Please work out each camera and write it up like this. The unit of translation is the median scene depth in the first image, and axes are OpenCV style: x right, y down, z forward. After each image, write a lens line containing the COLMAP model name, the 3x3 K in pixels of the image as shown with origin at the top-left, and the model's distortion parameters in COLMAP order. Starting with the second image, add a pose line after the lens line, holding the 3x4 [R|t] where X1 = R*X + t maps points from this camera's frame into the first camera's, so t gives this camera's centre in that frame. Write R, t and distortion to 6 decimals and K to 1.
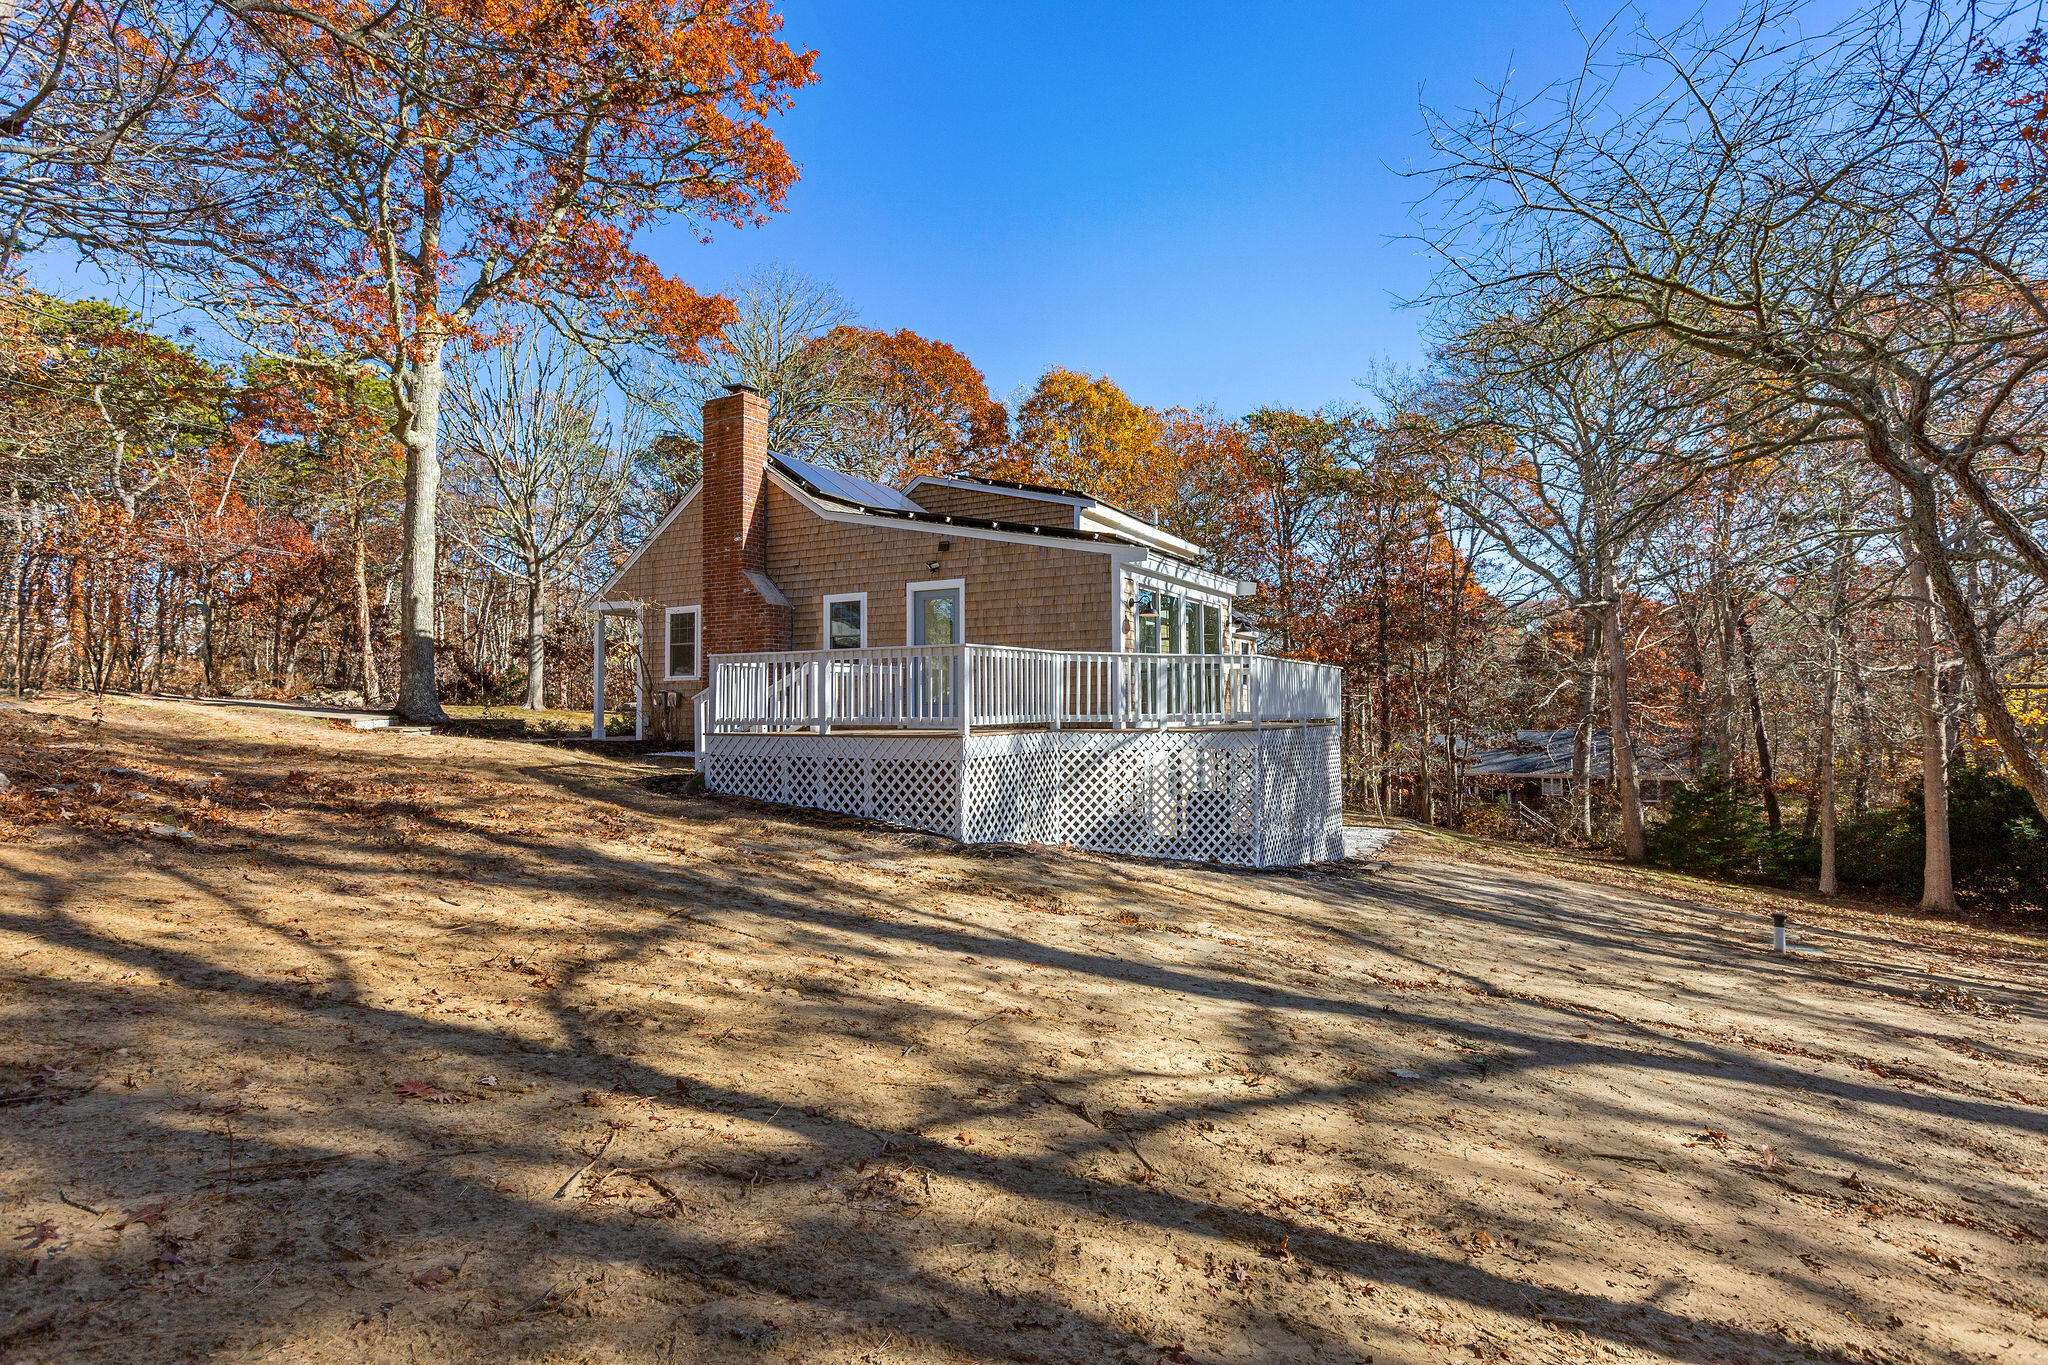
lens RADIAL K [[1013.6, 0, 1024.0], [0, 1013.6, 682.5], [0, 0, 1]] dist [-0.040808, 0.010387]
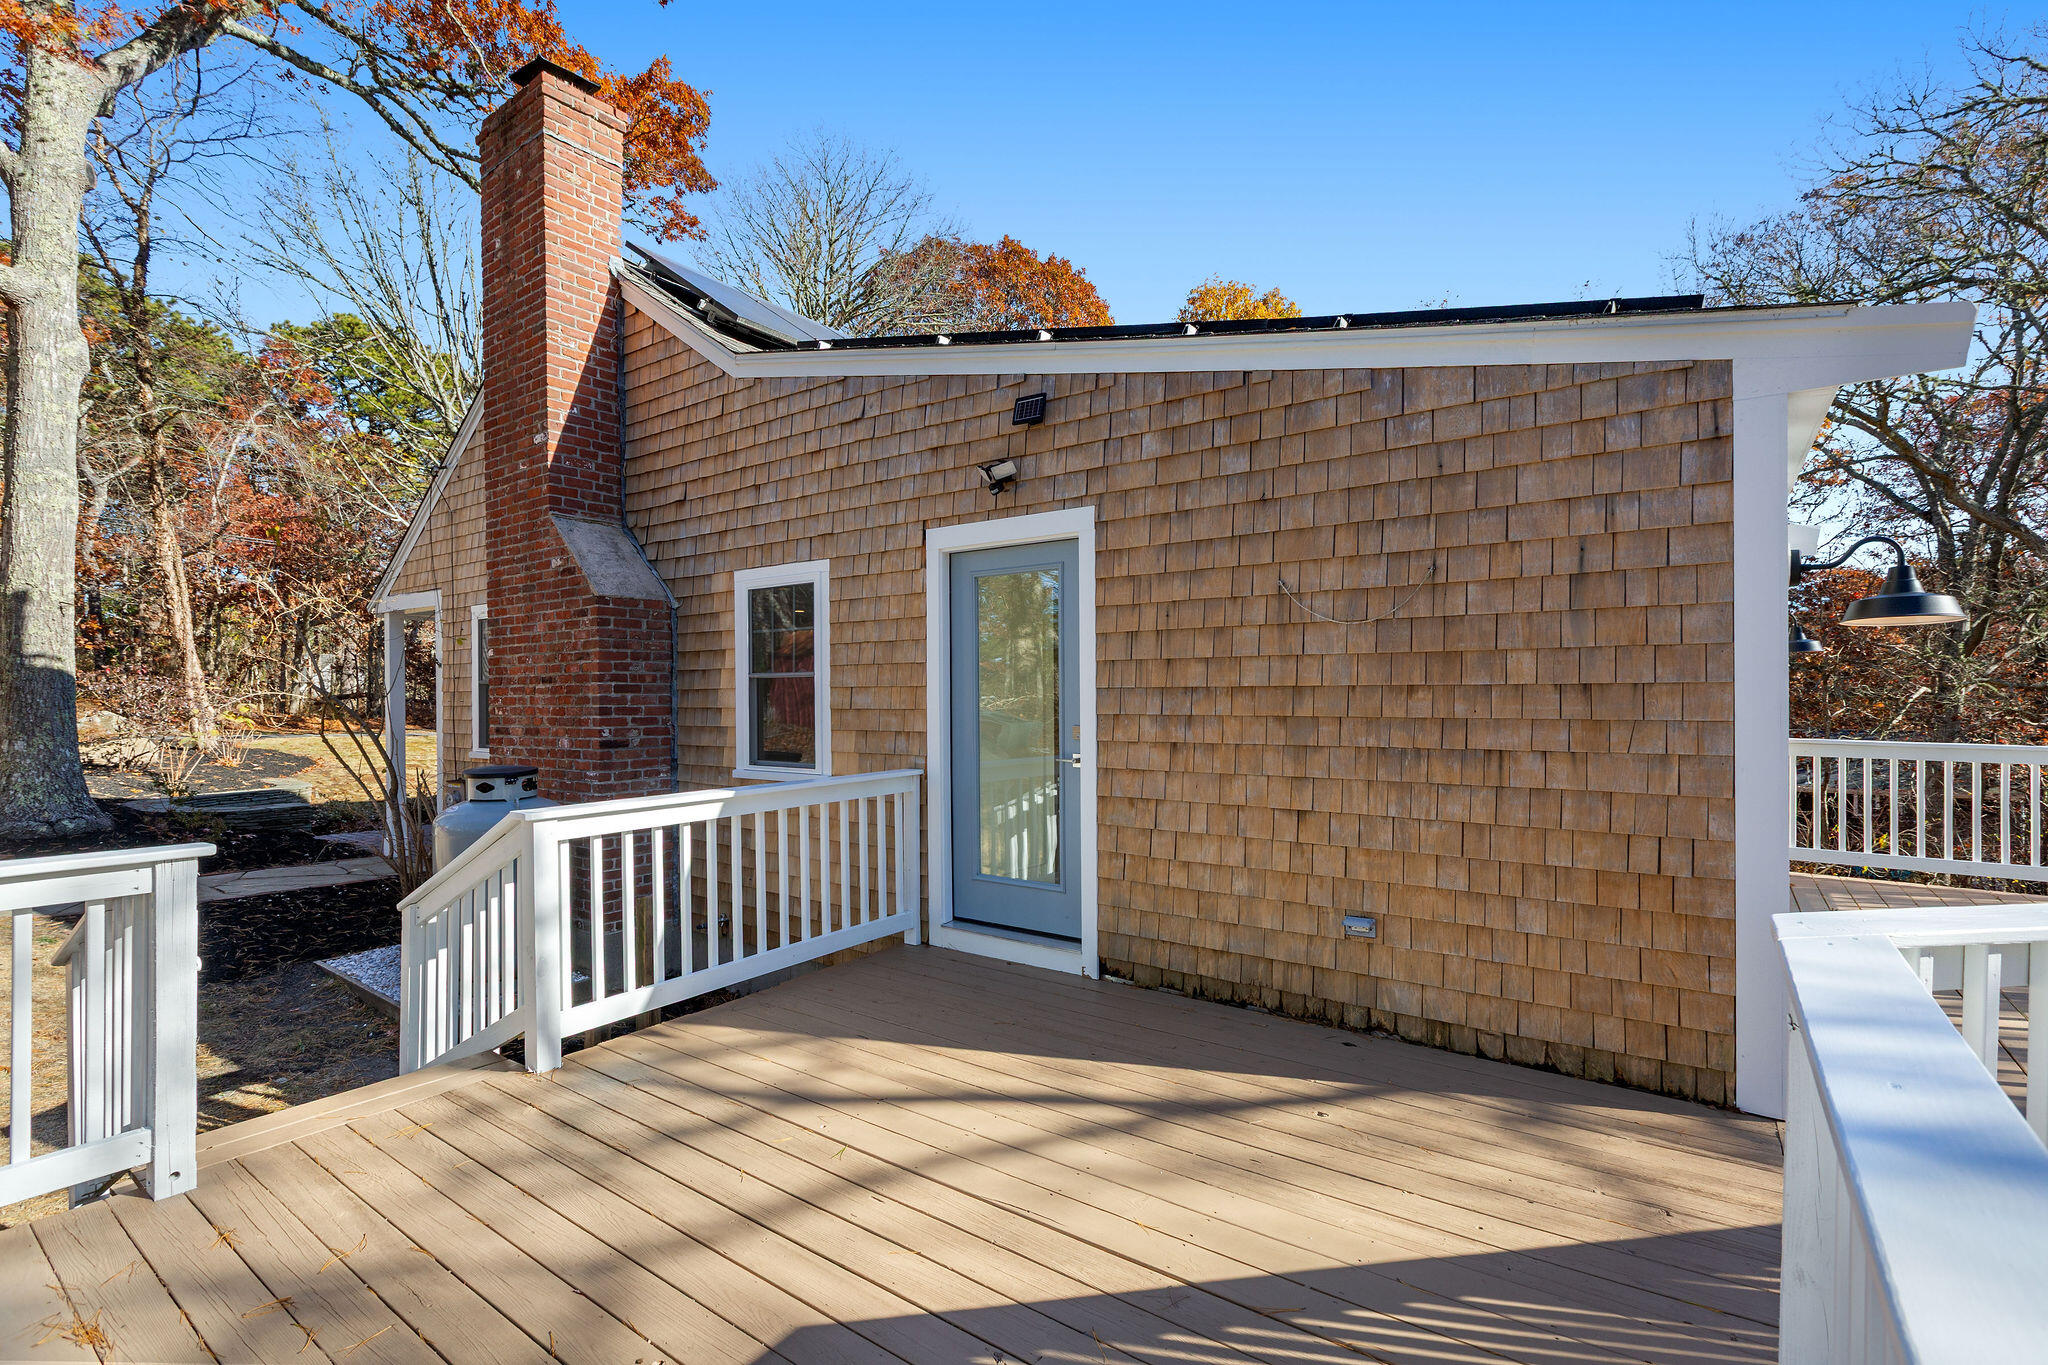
lens RADIAL K [[920.0, 0, 1023.2], [0, 920.0, 676.1], [0, 0, 1]] dist [-0.001077, -0.000120]
pose [[0.991959, -0.001950, -0.126549, -0.039840], [0.002337, 0.999993, 0.002916, -0.044870], [0.126542, -0.003188, 0.991956, 0.641070]]
